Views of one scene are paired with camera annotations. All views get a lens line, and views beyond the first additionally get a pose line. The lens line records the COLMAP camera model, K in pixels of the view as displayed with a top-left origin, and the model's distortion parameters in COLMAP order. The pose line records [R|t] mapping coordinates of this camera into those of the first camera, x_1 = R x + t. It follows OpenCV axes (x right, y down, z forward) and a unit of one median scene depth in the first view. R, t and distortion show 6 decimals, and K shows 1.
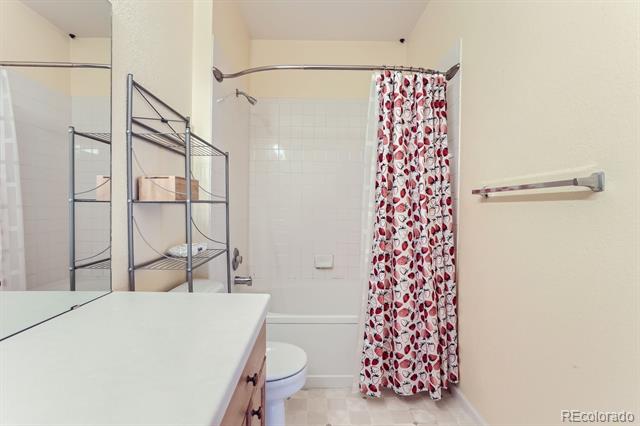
lens RADIAL K [[308.7, 0, 317.5], [0, 308.7, 210.9], [0, 0, 1]] dist [-0.022907, 0.014403]
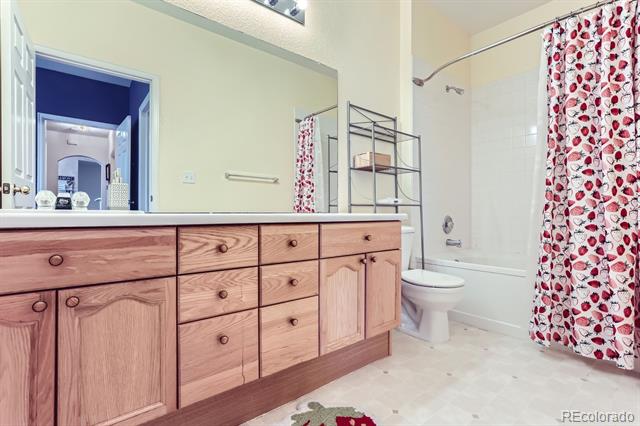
lens RADIAL K [[308.7, 0, 322.8], [0, 308.7, 212.5], [0, 0, 1]] dist [-0.022907, 0.014403]
pose [[0.636425, -0.008605, -0.771290, 0.507595], [-0.006426, 0.999844, -0.016457, 0.186439], [0.771311, 0.015430, 0.636271, -0.217394]]
